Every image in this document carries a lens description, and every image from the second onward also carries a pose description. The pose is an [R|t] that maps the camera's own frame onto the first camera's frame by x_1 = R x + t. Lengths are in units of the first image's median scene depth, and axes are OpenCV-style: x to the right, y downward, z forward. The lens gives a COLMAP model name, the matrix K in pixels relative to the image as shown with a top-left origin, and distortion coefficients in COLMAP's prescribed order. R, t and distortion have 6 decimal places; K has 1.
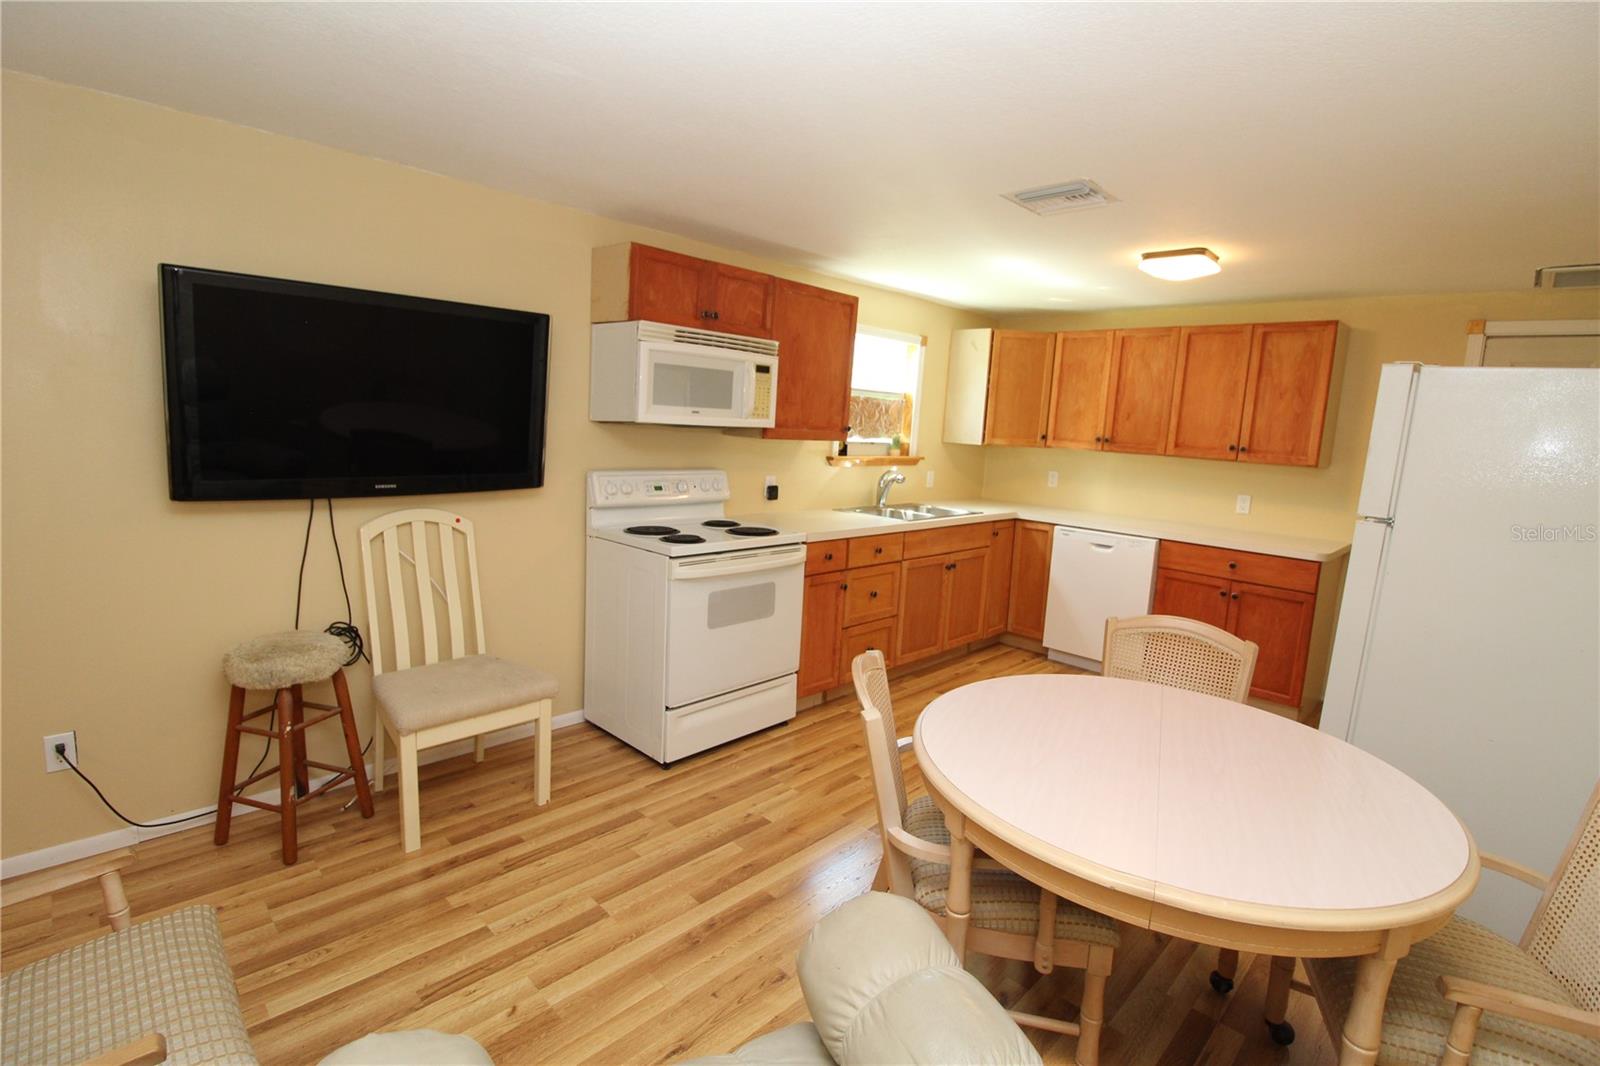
lens RADIAL K [[739.3, 0, 796.2], [0, 739.3, 519.9], [0, 0, 1]] dist [-0.003428, -0.007549]
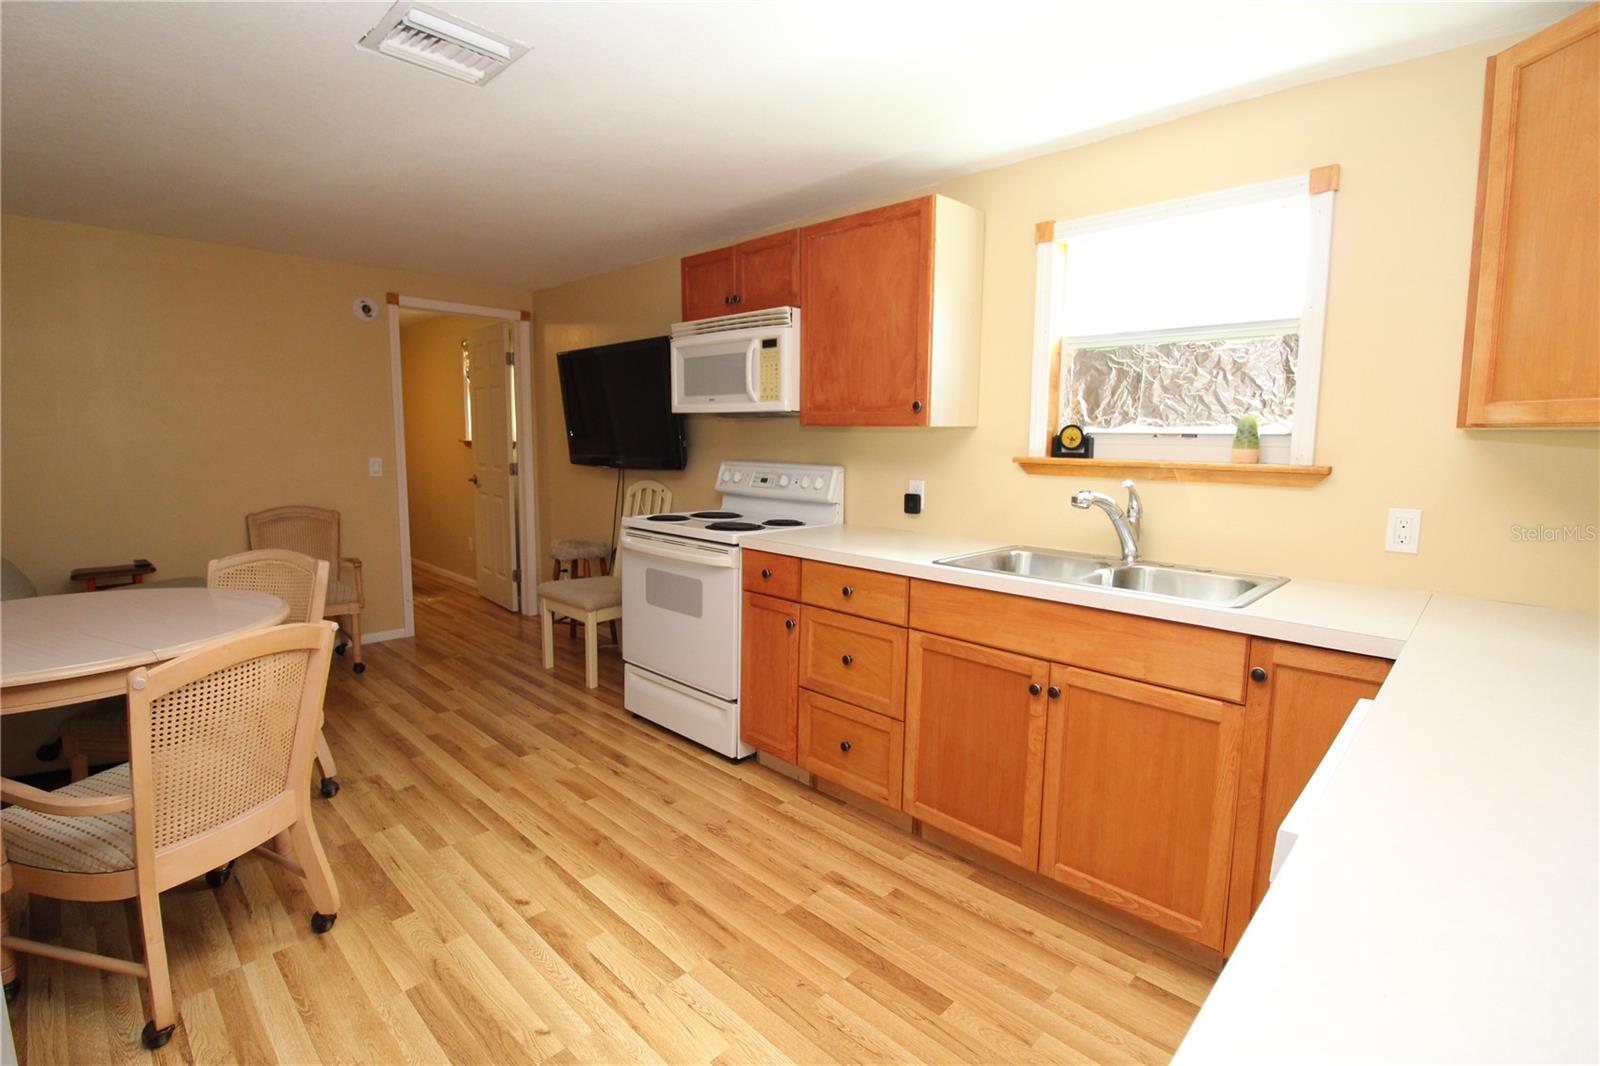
lens RADIAL K [[739.3, 0, 795.7], [0, 739.3, 520.0], [0, 0, 1]] dist [-0.003428, -0.007549]
pose [[0.008269, 0.060794, -0.998116, 0.716588], [-0.147485, 0.987308, 0.058914, -0.048282], [0.989030, 0.146720, 0.017130, 0.905097]]
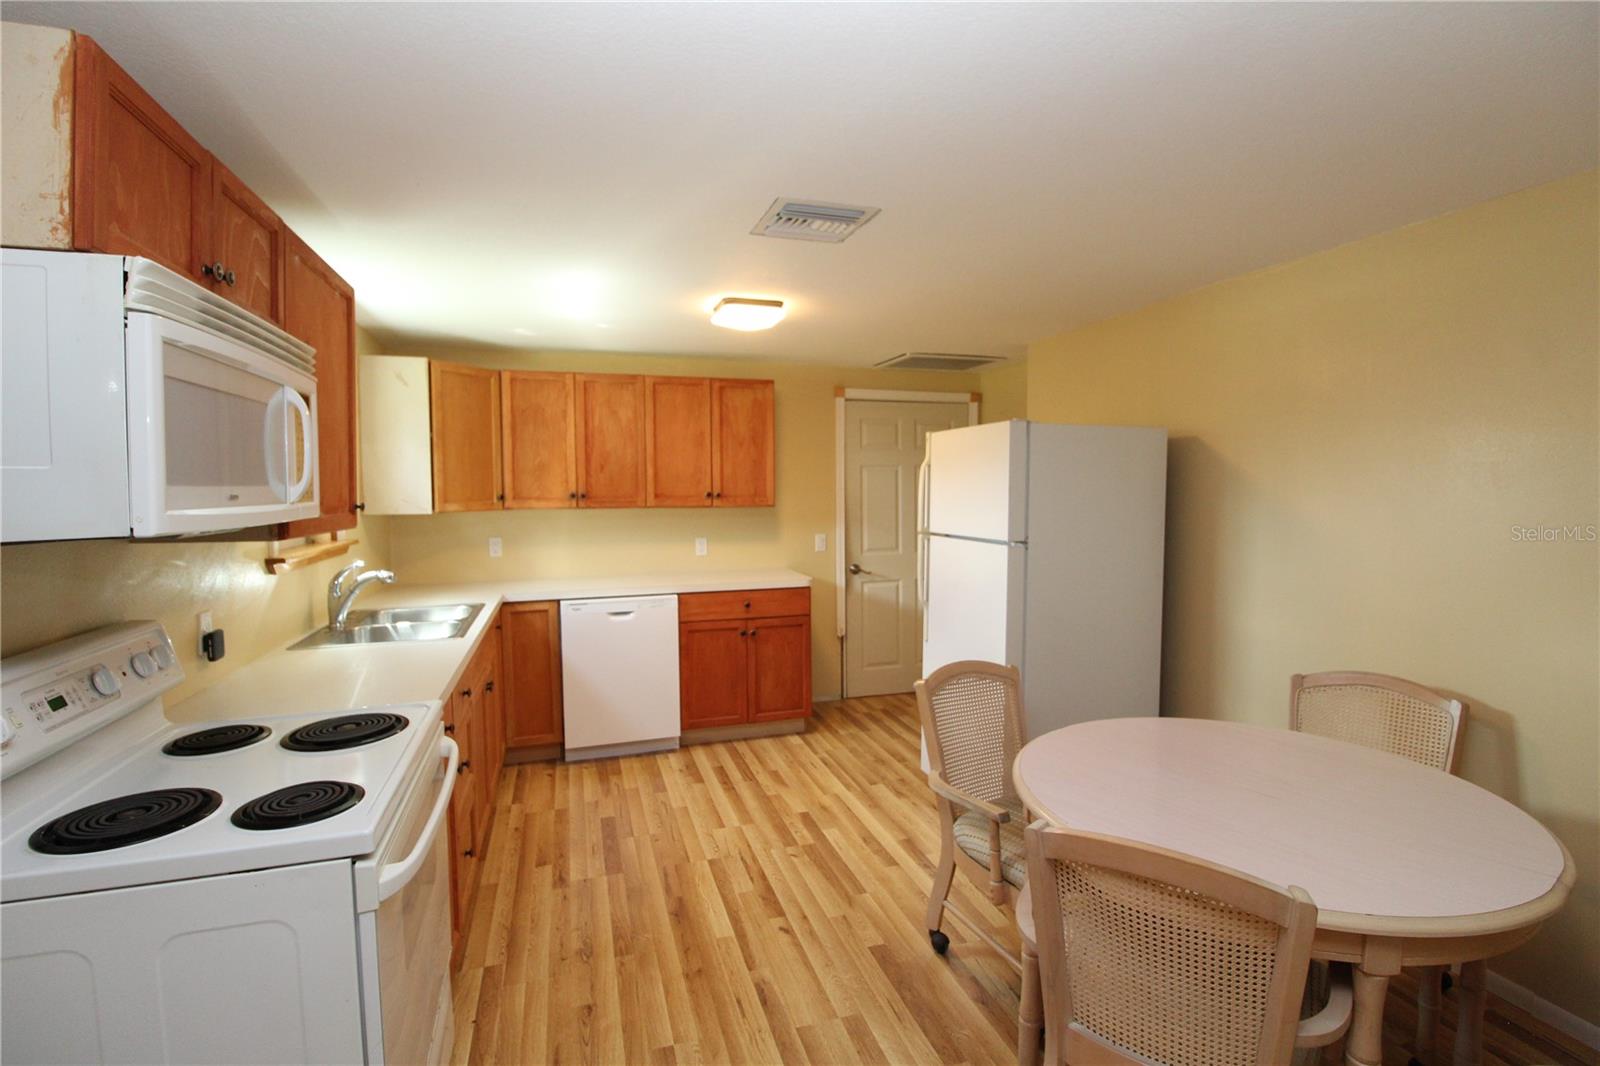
lens RADIAL K [[739.3, 0, 797.6], [0, 739.3, 519.0], [0, 0, 1]] dist [-0.003428, -0.007549]
pose [[0.465101, -0.096586, 0.879973, -0.288742], [0.152120, 0.987964, 0.028038, -0.077765], [-0.872089, 0.120821, 0.474196, 0.421069]]
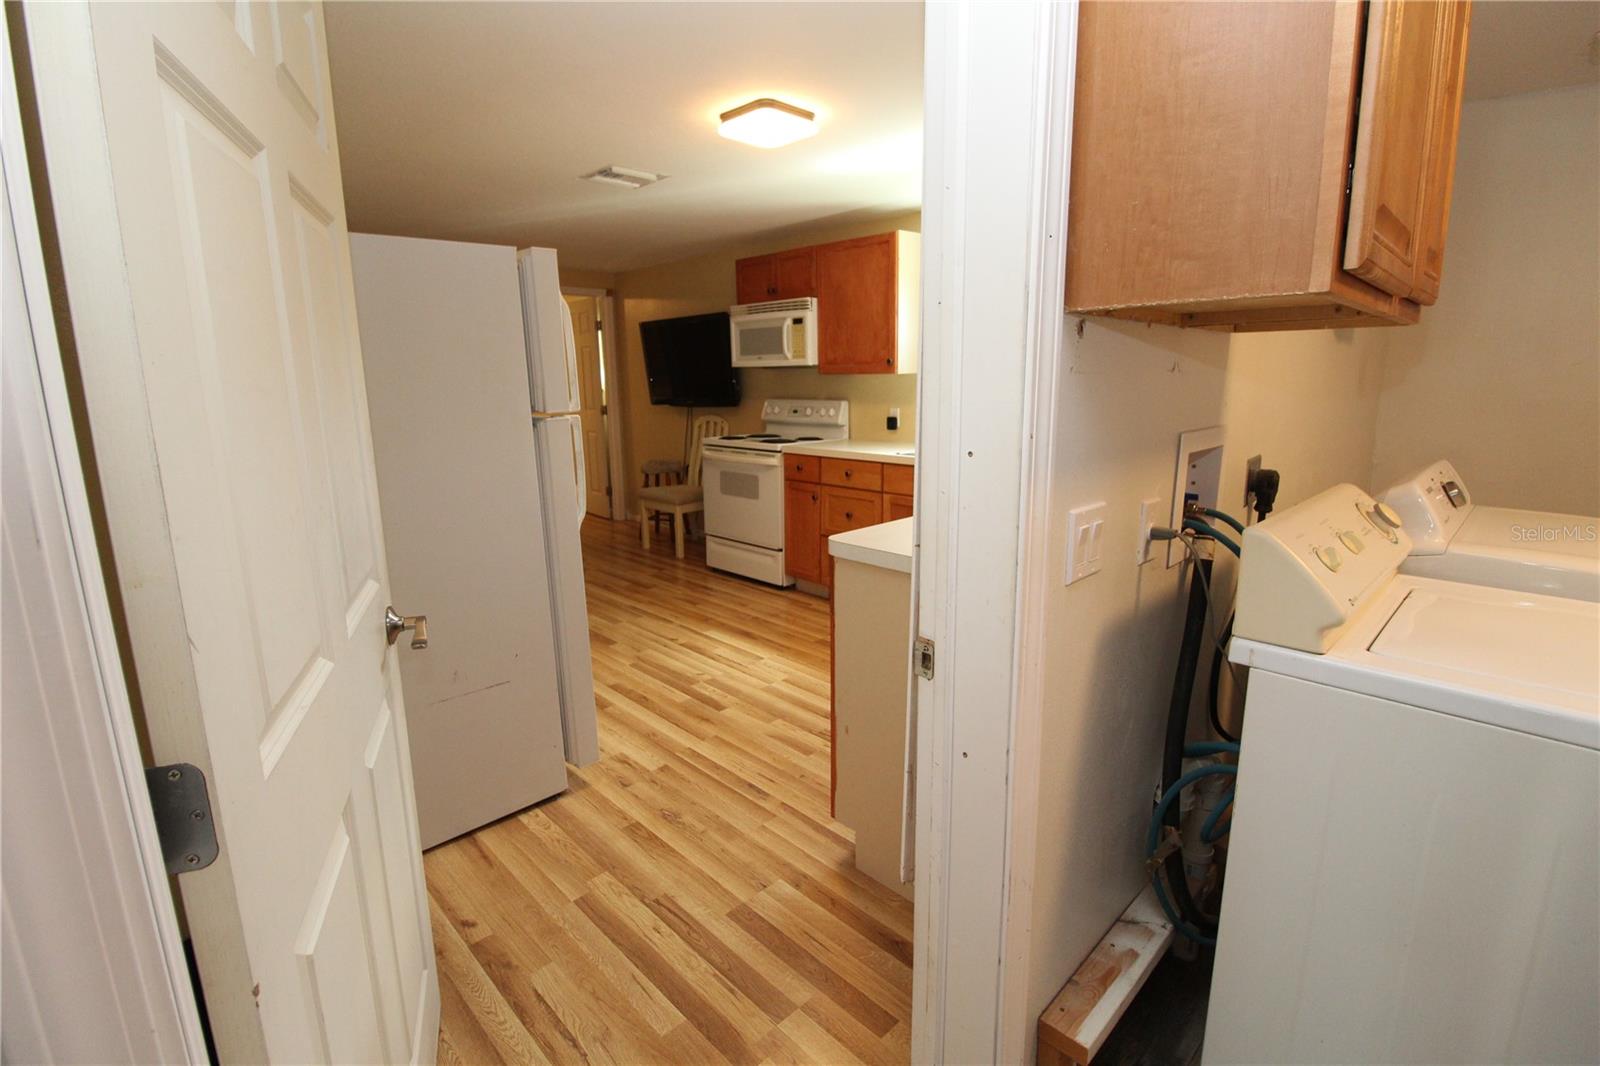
lens RADIAL K [[739.3, 0, 797.0], [0, 739.3, 519.8], [0, 0, 1]] dist [-0.003428, -0.007549]
pose [[-0.020519, 0.140473, -0.989872, 1.147202], [-0.123467, 0.982146, 0.141936, -0.035303], [0.992137, 0.125129, -0.002809, 0.906426]]
